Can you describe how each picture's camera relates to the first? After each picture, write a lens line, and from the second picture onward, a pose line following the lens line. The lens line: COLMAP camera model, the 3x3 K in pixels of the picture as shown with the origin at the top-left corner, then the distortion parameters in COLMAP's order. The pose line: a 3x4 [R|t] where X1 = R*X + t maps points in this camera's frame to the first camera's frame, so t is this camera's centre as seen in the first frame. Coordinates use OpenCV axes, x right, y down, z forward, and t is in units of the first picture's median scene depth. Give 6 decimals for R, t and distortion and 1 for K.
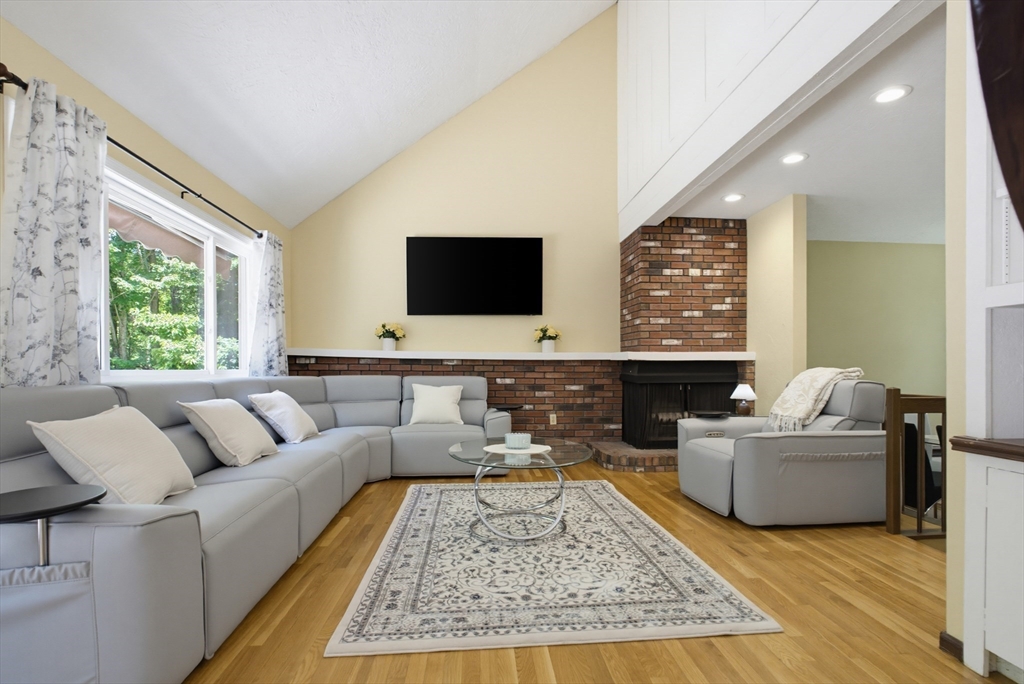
lens RADIAL K [[499.0, 0, 520.0], [0, 499.0, 369.6], [0, 0, 1]] dist [-0.016469, -0.000034]
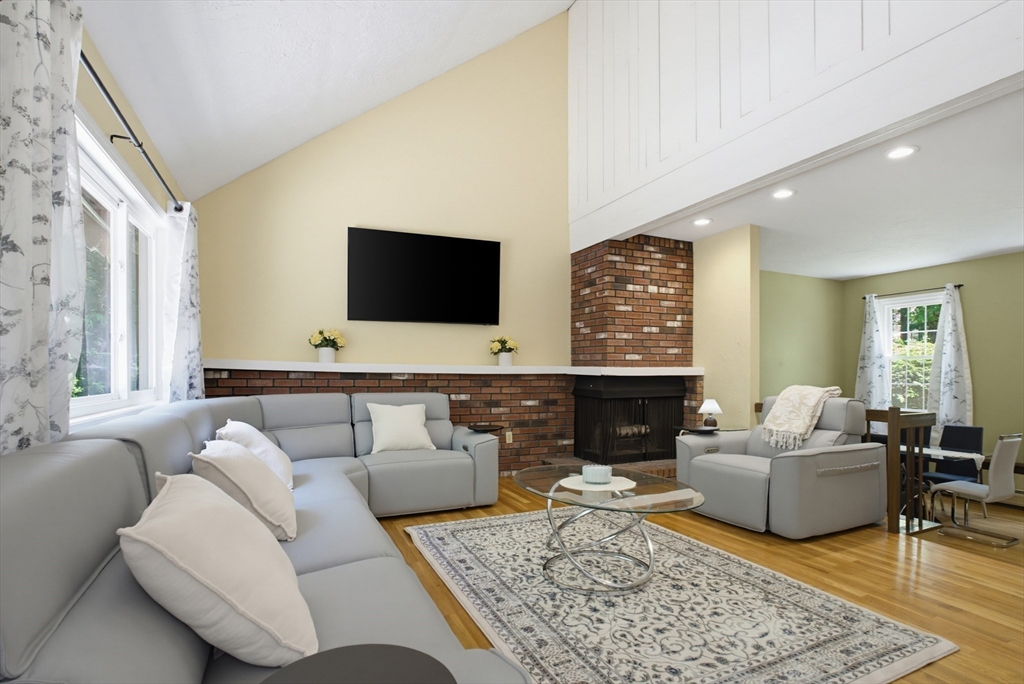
lens RADIAL K [[504.6, 0, 515.8], [0, 504.6, 371.8], [0, 0, 1]] dist [-0.023298, 0.000400]
pose [[0.942652, 0.002194, 0.333771, -0.261537], [-0.001287, 0.999995, -0.002937, -0.022060], [-0.333776, 0.002339, 0.942650, 0.116956]]
